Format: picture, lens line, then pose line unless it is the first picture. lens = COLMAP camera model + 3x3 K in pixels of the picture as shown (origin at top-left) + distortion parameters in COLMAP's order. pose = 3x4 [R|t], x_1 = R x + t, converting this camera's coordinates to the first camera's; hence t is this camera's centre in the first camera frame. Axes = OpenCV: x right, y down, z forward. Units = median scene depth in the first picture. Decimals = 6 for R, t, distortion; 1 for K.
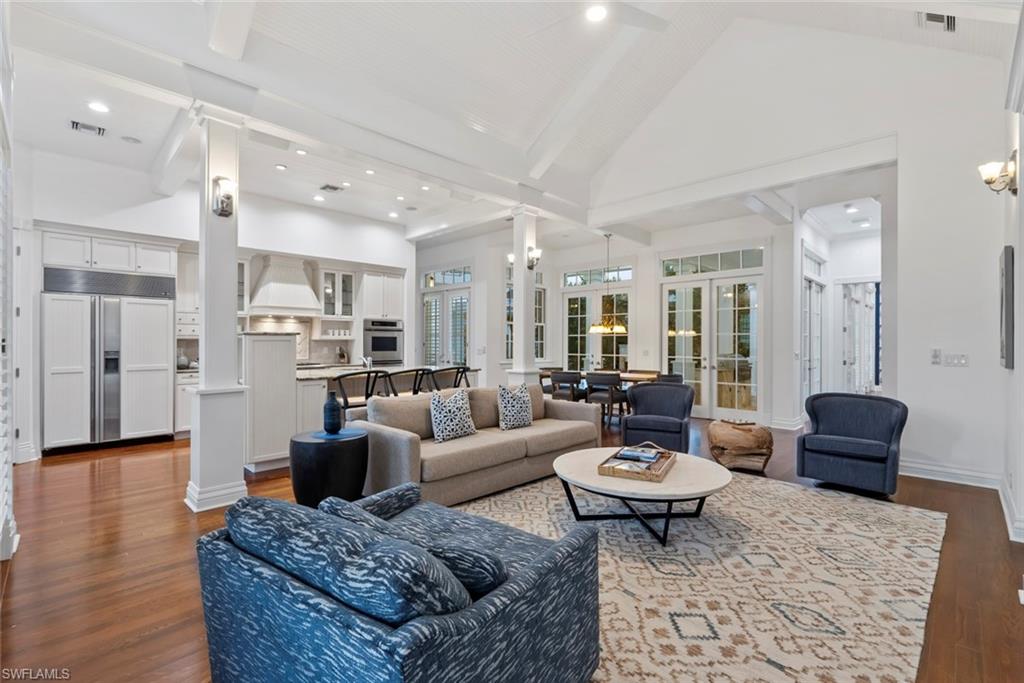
lens RADIAL K [[457.6, 0, 513.4], [0, 457.6, 341.8], [0, 0, 1]] dist [0.003401, -0.002213]
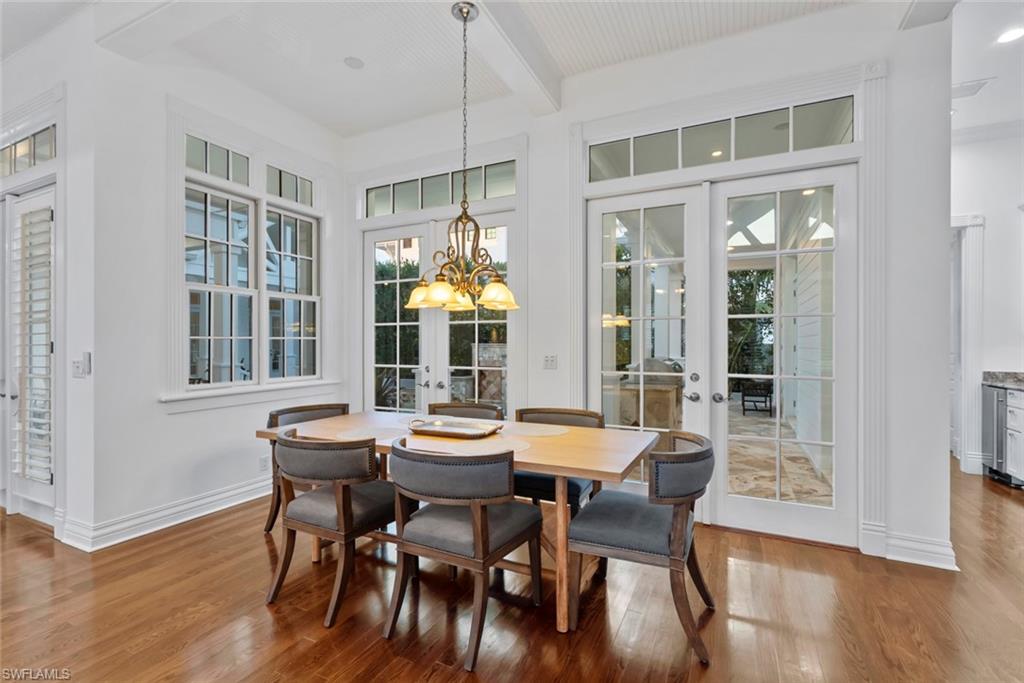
lens RADIAL K [[457.6, 0, 516.7], [0, 457.6, 337.5], [0, 0, 1]] dist [0.003401, -0.002213]
pose [[0.944603, -0.008313, 0.328110, 0.115945], [0.006692, 0.999959, 0.006070, -0.001558], [-0.328147, -0.003538, 0.944620, 0.586909]]
